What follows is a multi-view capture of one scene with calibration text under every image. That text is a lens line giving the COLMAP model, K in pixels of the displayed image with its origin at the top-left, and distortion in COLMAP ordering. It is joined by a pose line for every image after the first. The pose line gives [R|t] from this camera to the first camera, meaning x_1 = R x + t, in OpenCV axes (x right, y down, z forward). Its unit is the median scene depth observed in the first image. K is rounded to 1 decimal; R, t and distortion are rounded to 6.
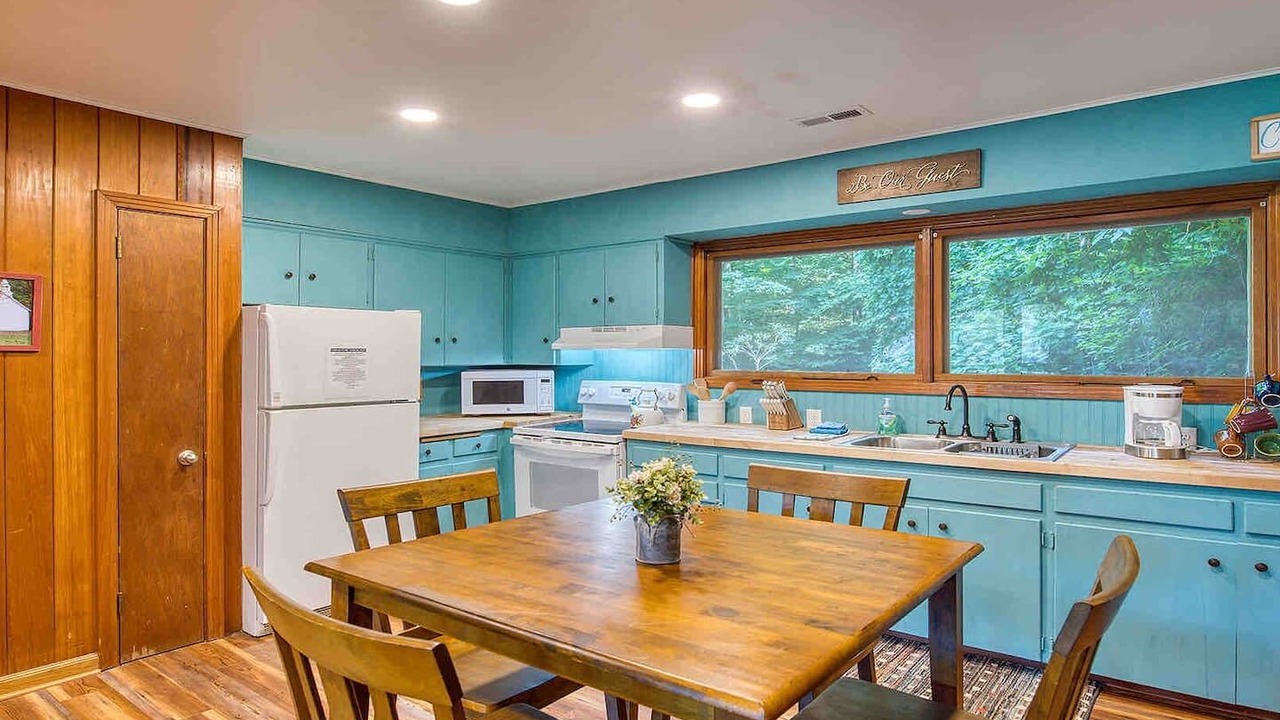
lens RADIAL K [[757.4, 0, 638.9], [0, 757.4, 352.9], [0, 0, 1]] dist [-0.004340, -0.002278]
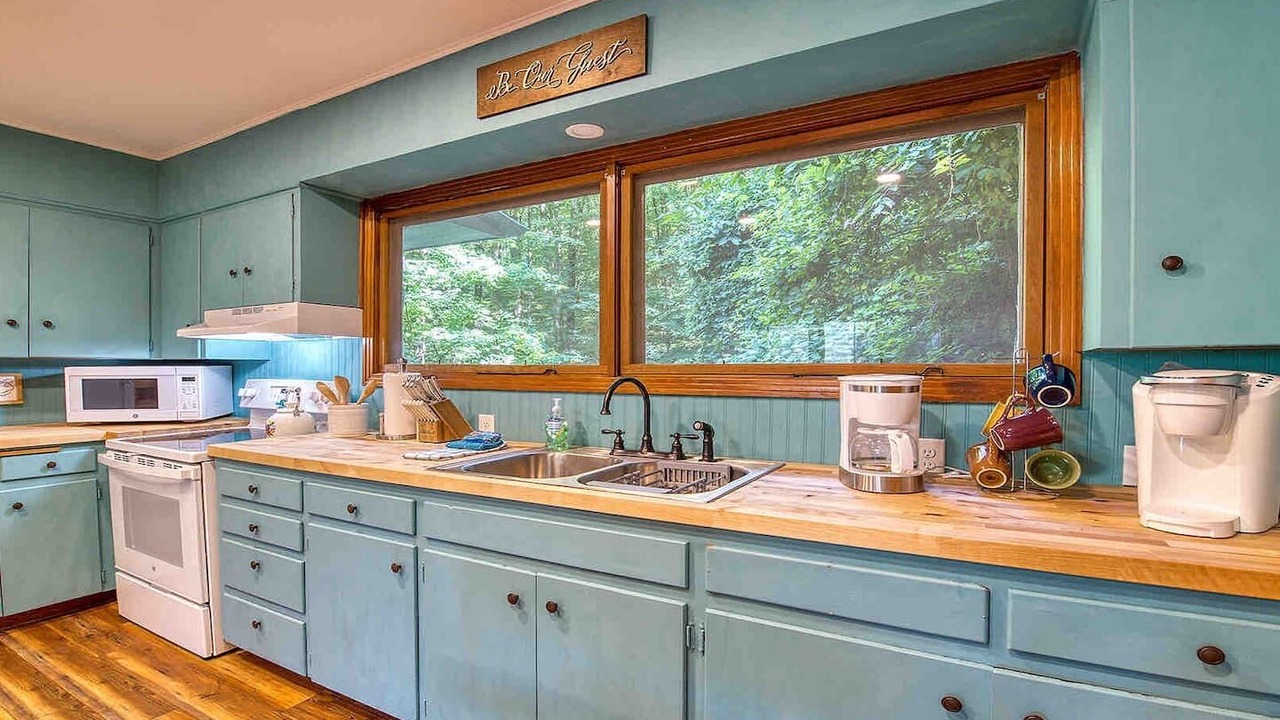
lens RADIAL K [[610.6, 0, 639.0], [0, 610.6, 382.4], [0, 0, 1]] dist [-0.014457, -0.000143]
pose [[0.991886, 0.002070, 0.127116, 0.361717], [-0.004787, 0.999766, 0.021075, 0.034963], [-0.127043, -0.021513, 0.991664, 0.452330]]
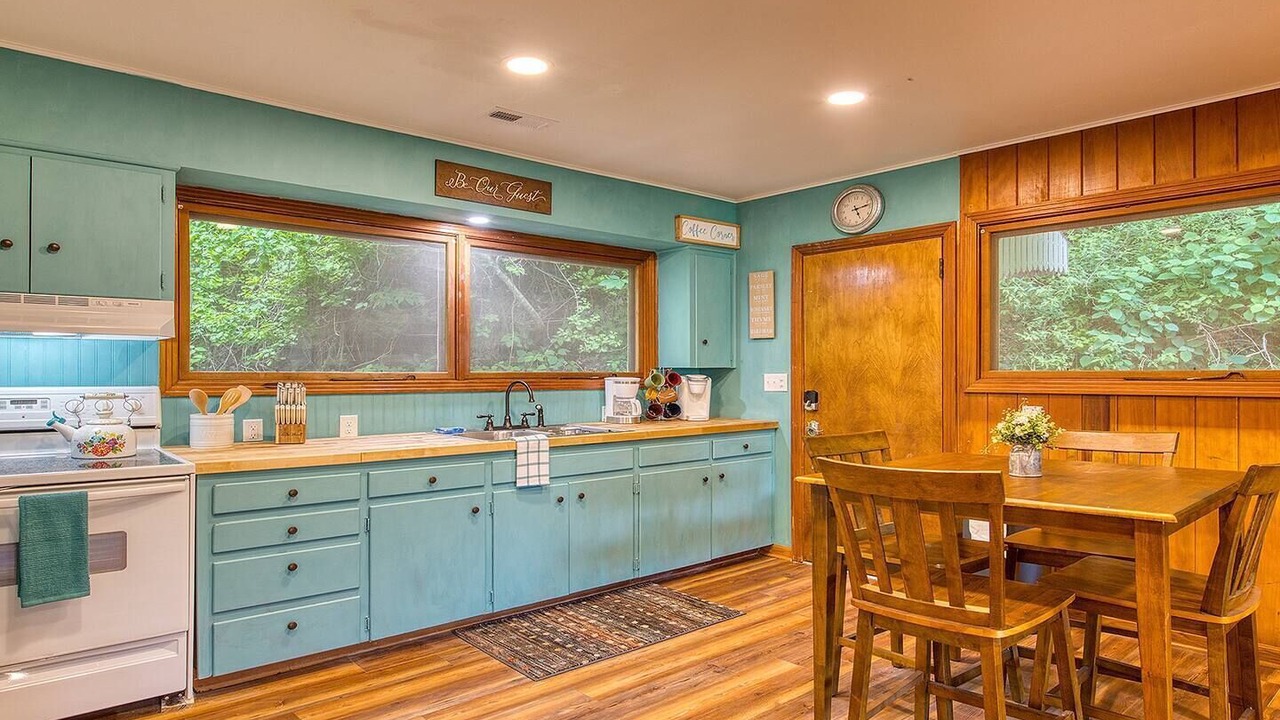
lens RADIAL K [[780.8, 0, 640.0], [0, 780.8, 360.0], [0, 0, 1]] dist [0.004707, 0.001414]
pose [[0.186123, 0.018328, 0.982355, -0.697447], [0.001789, 0.999818, -0.018993, 0.034390], [-0.982525, 0.005292, 0.186057, 0.600284]]
